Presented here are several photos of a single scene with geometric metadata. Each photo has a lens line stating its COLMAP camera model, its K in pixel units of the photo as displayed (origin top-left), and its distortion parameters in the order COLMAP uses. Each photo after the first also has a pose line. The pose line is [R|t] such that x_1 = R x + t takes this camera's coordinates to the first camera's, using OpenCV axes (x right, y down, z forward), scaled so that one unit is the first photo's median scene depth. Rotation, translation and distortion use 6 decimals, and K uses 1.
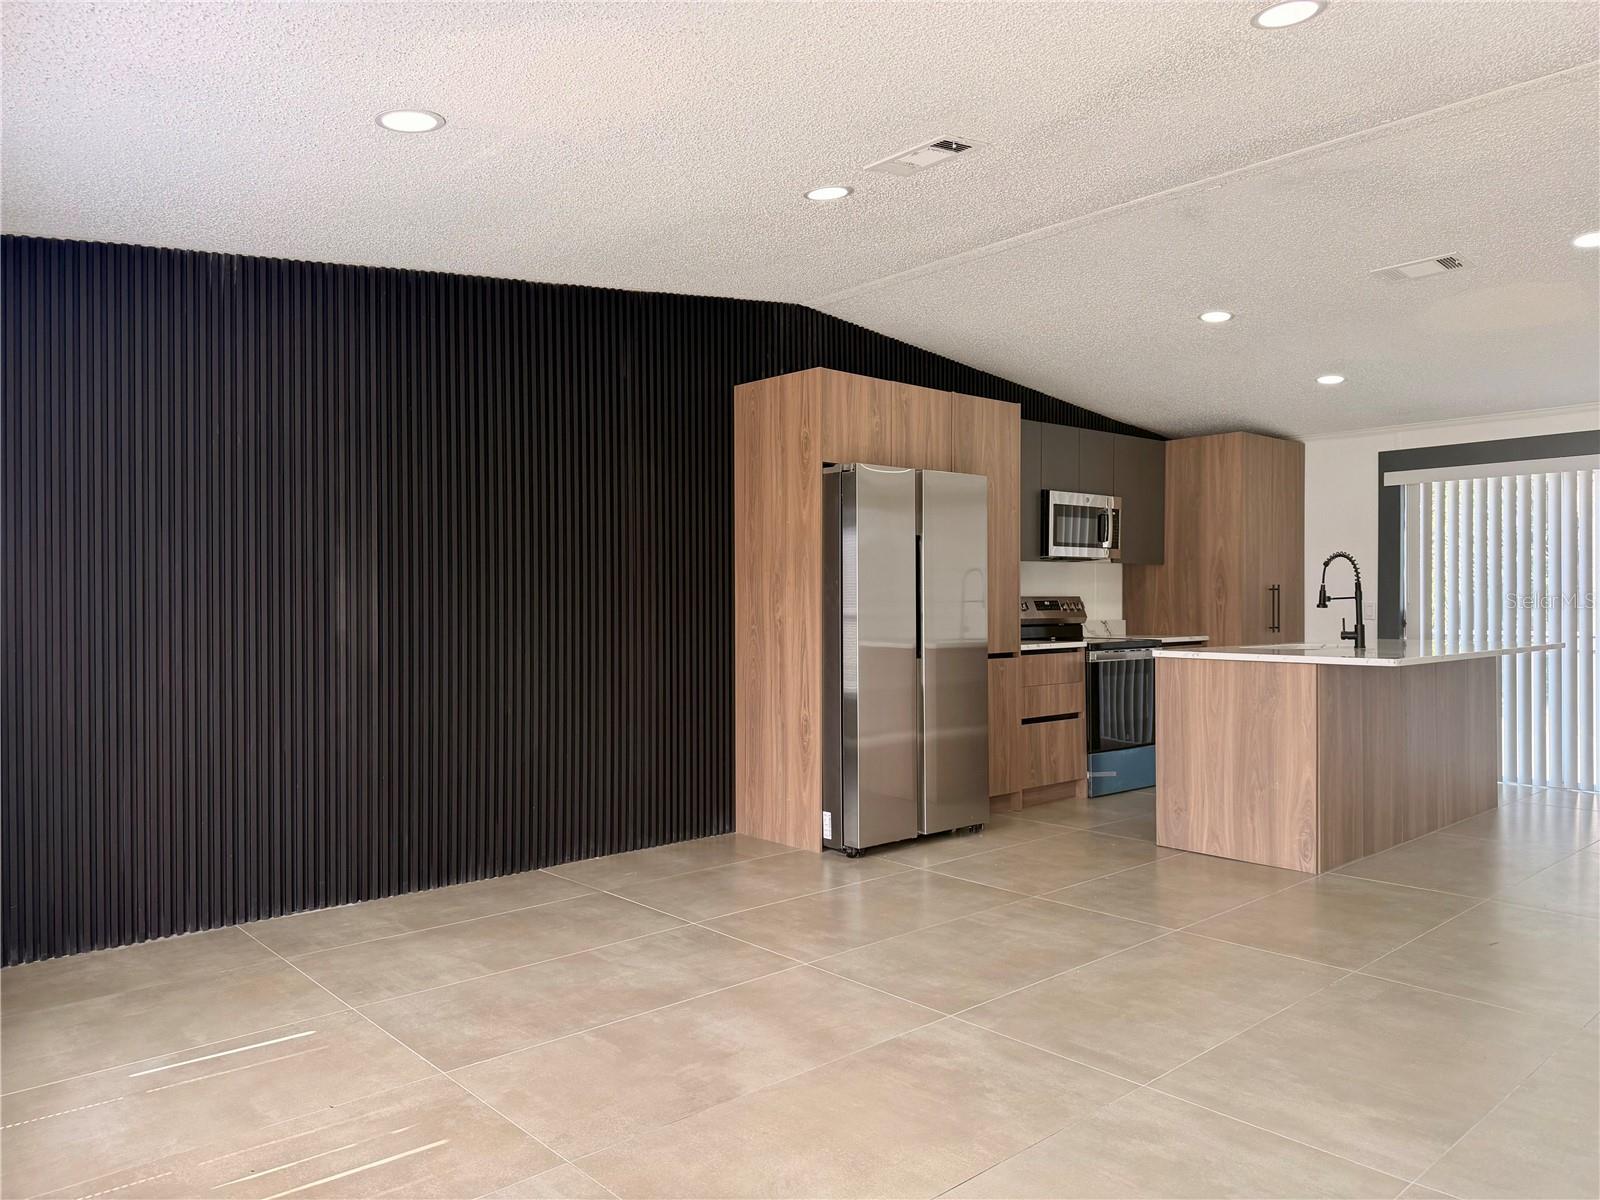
lens RADIAL K [[1112.0, 0, 794.6], [0, 1112.0, 607.2], [0, 0, 1]] dist [0.111224, -0.200983]
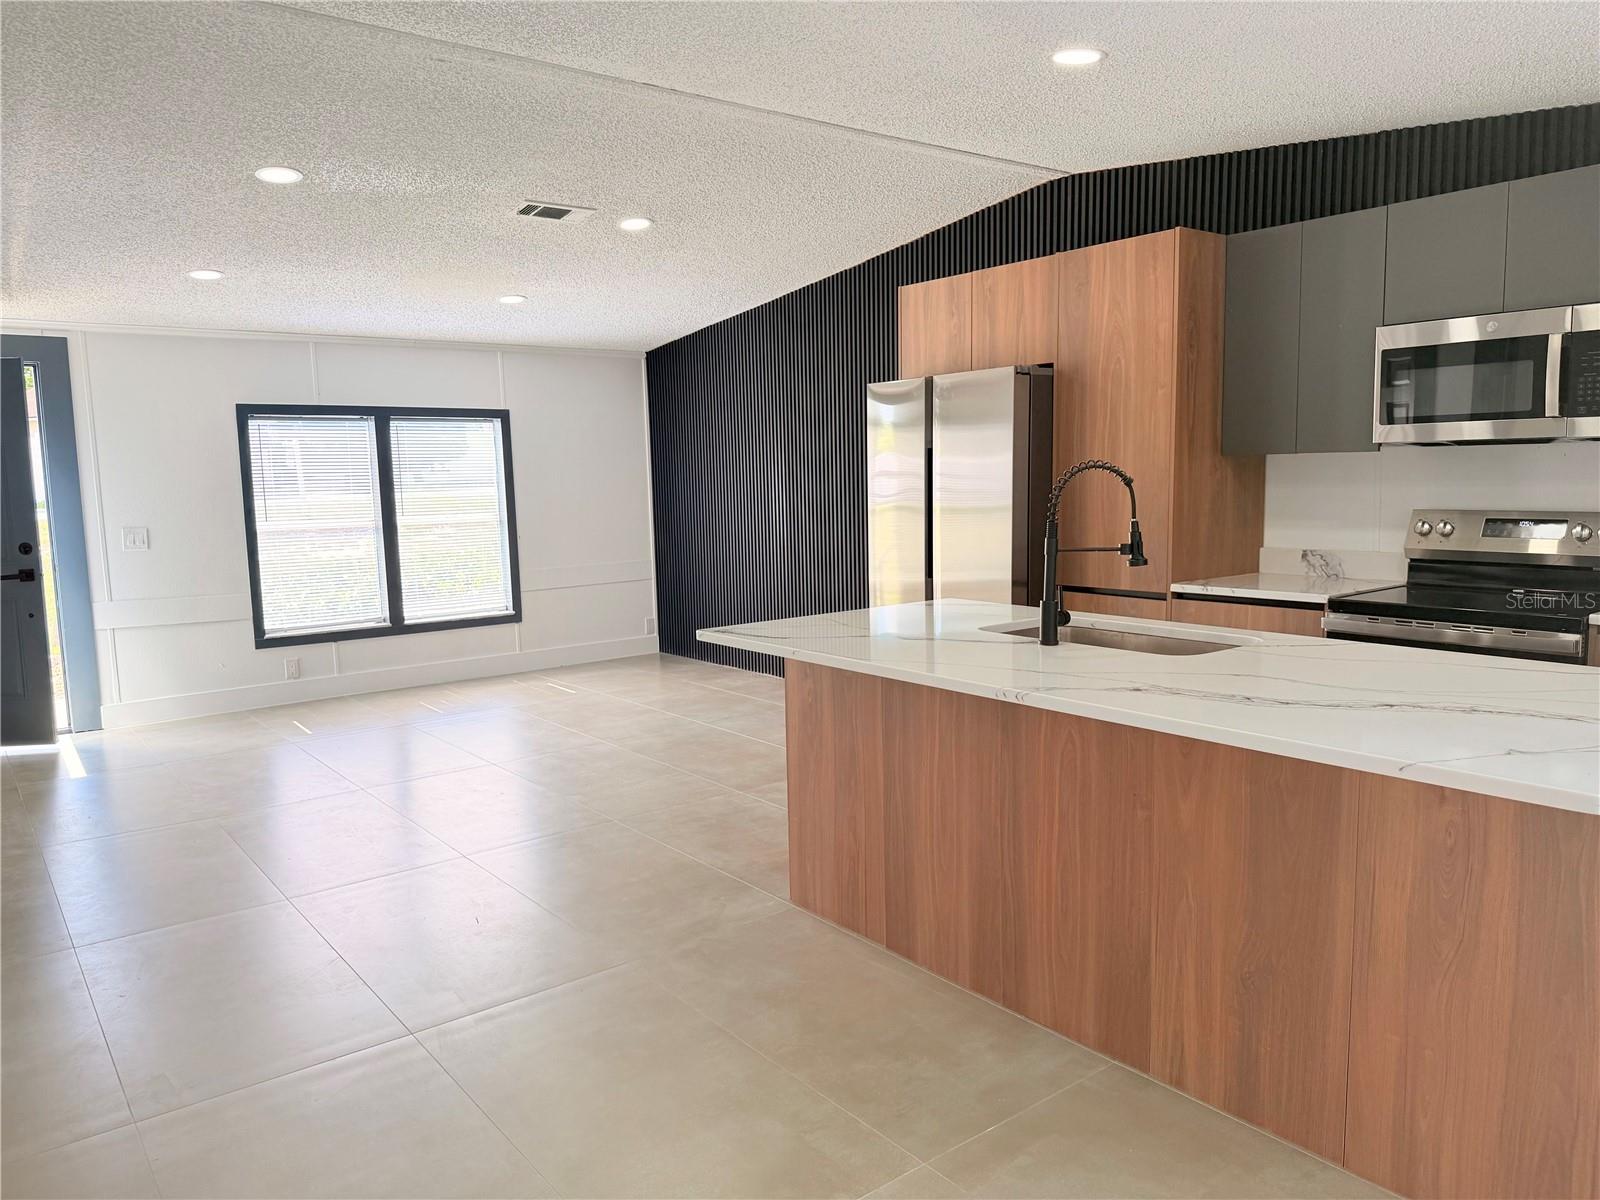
lens RADIAL K [[1125.2, 0, 795.7], [0, 1125.2, 605.2], [0, 0, 1]] dist [0.109982, -0.128644]
pose [[-0.075278, 0.124189, -0.989399, 1.066462], [0.016542, 0.992233, 0.123286, -0.051420], [0.997025, -0.007086, -0.076748, 0.943841]]
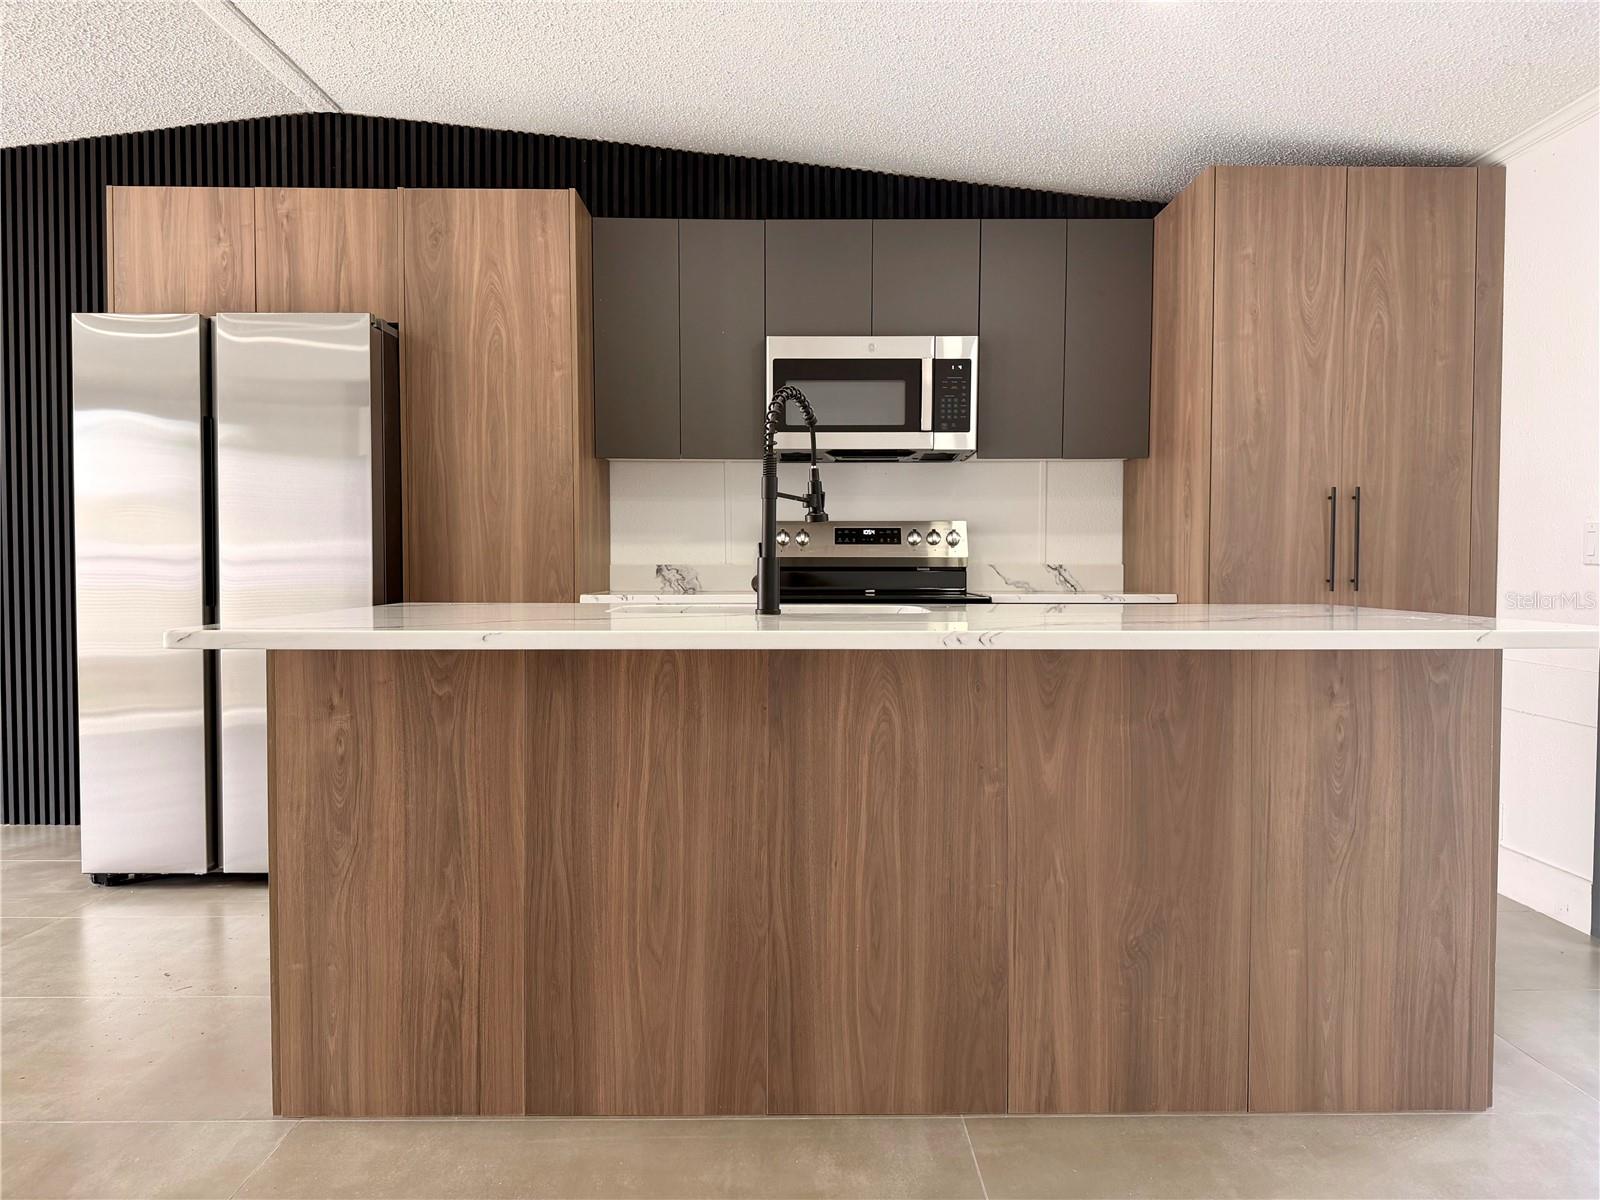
lens RADIAL K [[1124.4, 0, 813.8], [0, 1124.4, 599.0], [0, 0, 1]] dist [0.068767, -0.098904]
pose [[0.751864, 0.026600, -0.658781, 0.804599], [-0.009152, 0.999511, 0.029913, 0.018952], [0.659254, -0.016461, 0.751740, 0.719863]]
